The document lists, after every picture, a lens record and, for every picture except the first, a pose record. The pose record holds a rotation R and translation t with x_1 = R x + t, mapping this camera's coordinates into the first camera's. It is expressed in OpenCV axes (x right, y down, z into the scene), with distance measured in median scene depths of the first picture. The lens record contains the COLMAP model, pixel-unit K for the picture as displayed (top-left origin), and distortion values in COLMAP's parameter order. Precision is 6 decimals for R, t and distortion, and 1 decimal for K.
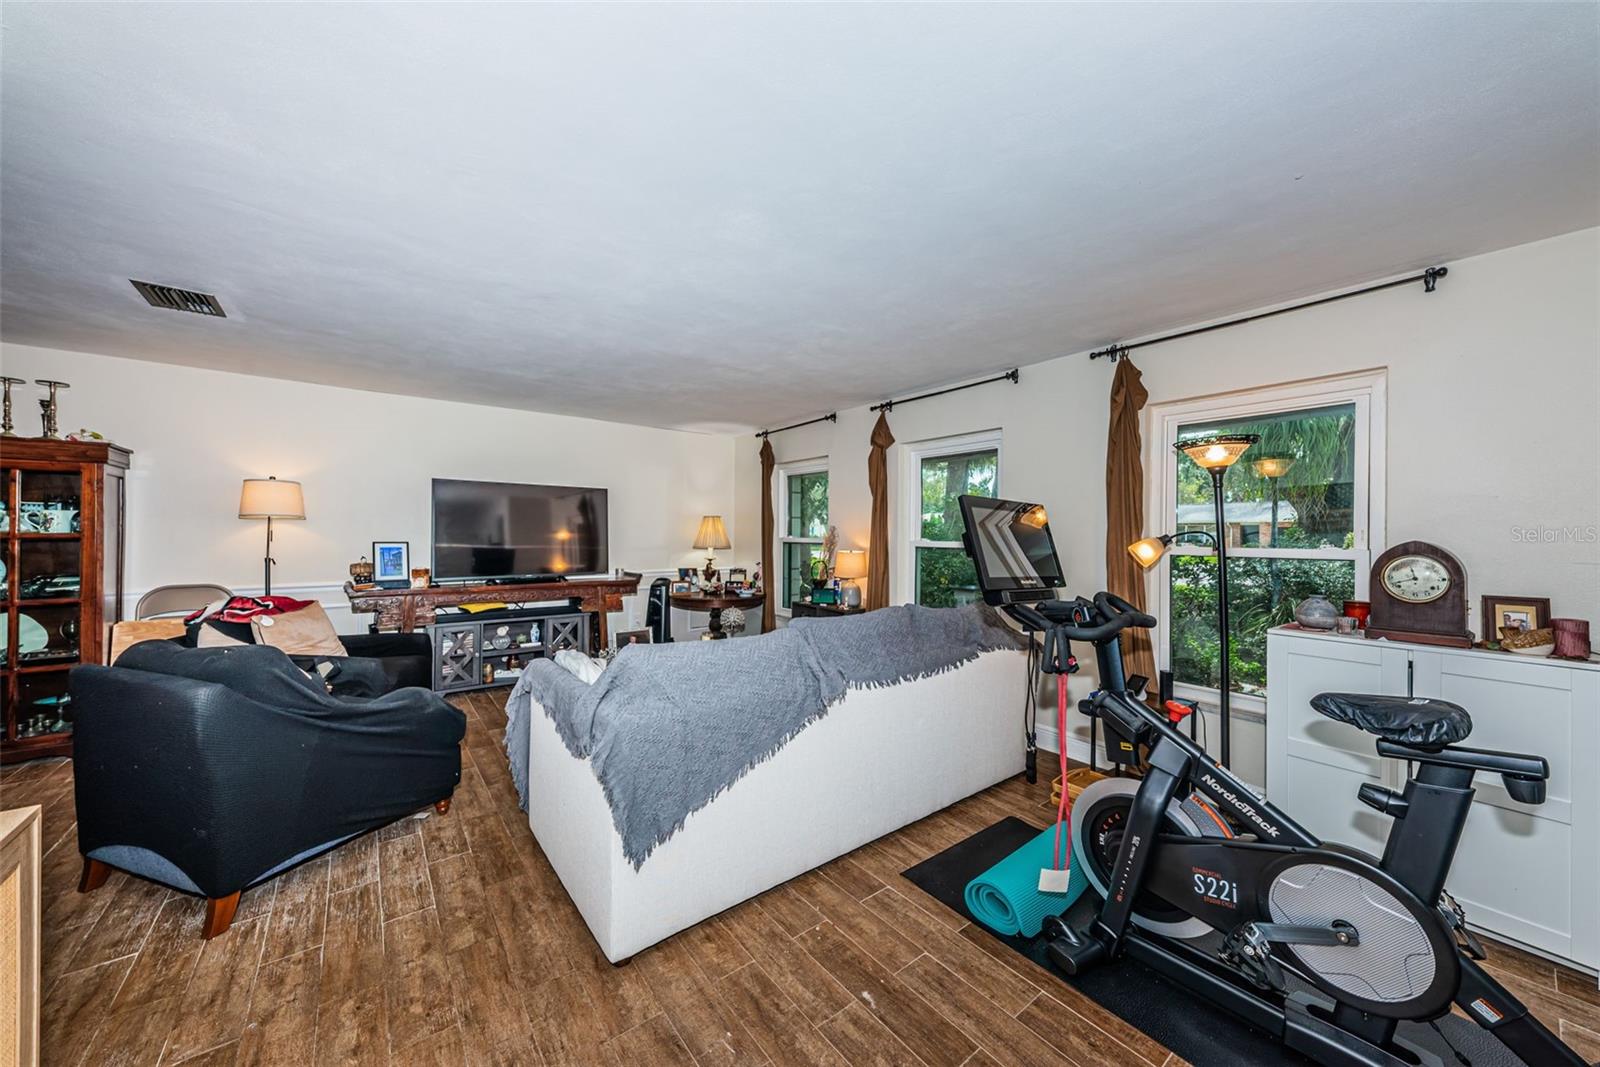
lens RADIAL K [[552.2, 0, 800.0], [0, 552.2, 533.5], [0, 0, 1]] dist [0.000967, 0.000089]
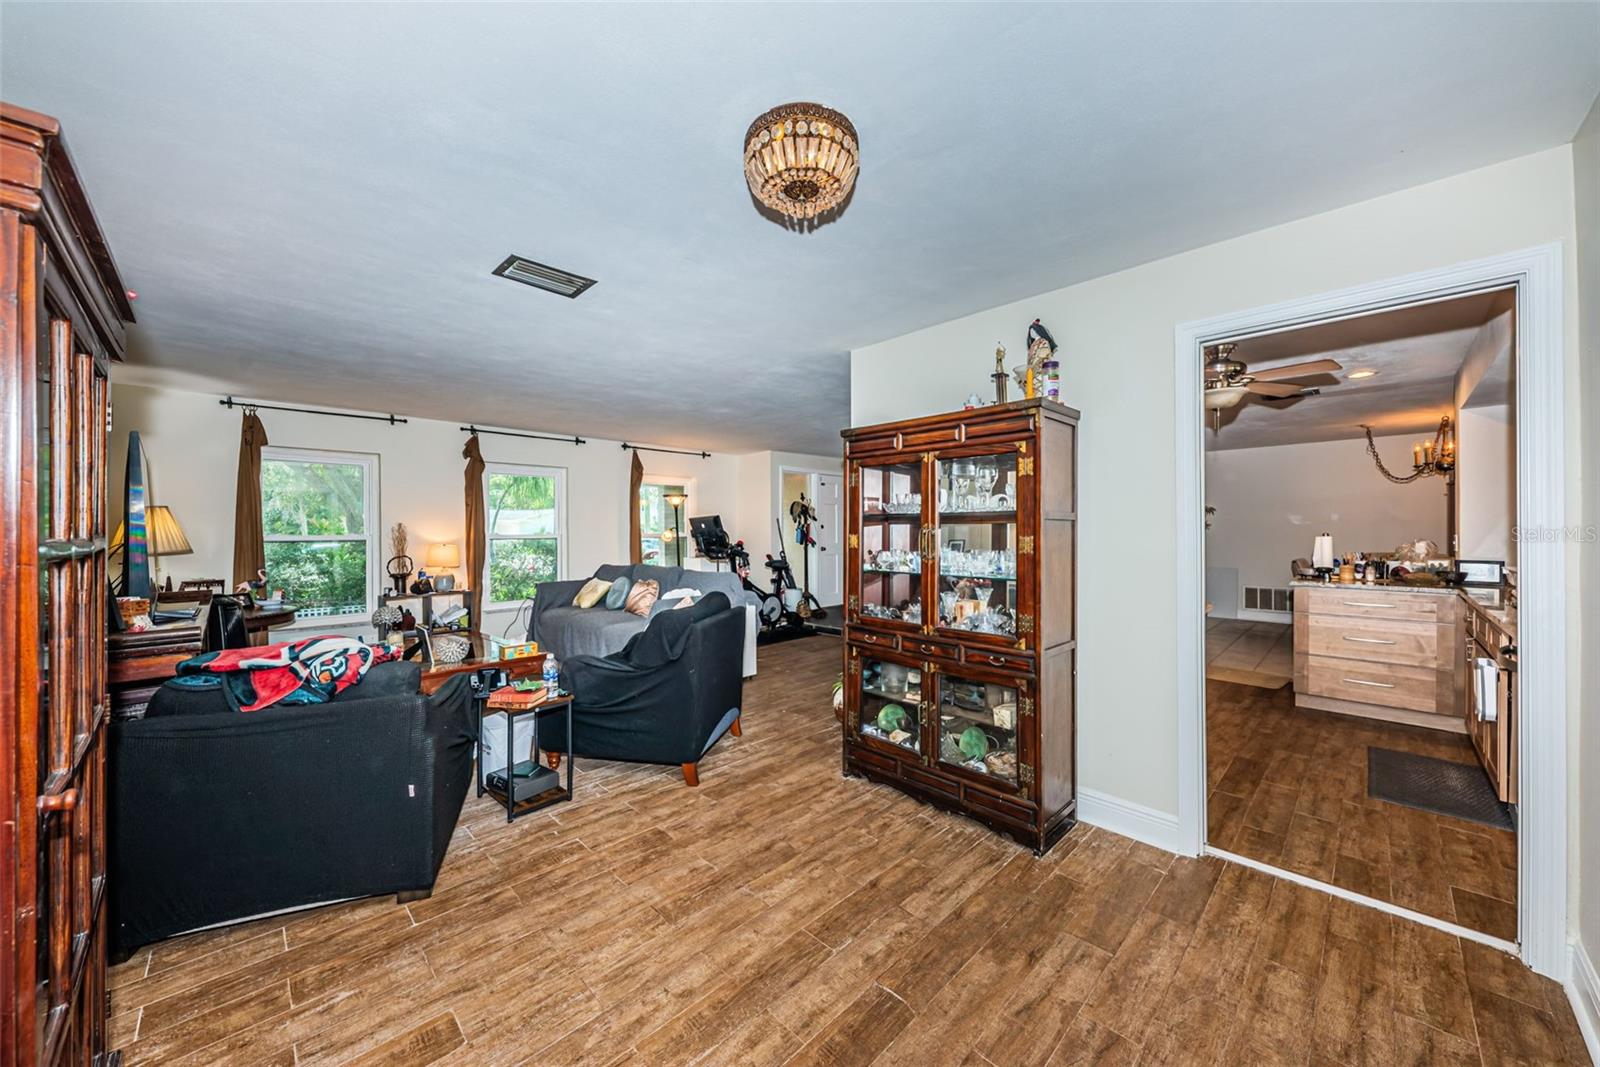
lens RADIAL K [[552.2, 0, 800.0], [0, 552.2, 533.5], [0, 0, 1]] dist [0.000967, 0.000089]
pose [[-0.107750, -0.013135, 0.994091, -3.032530], [0.002819, 0.999905, 0.013518, -0.017144], [-0.994174, 0.004259, -0.107702, 0.992767]]
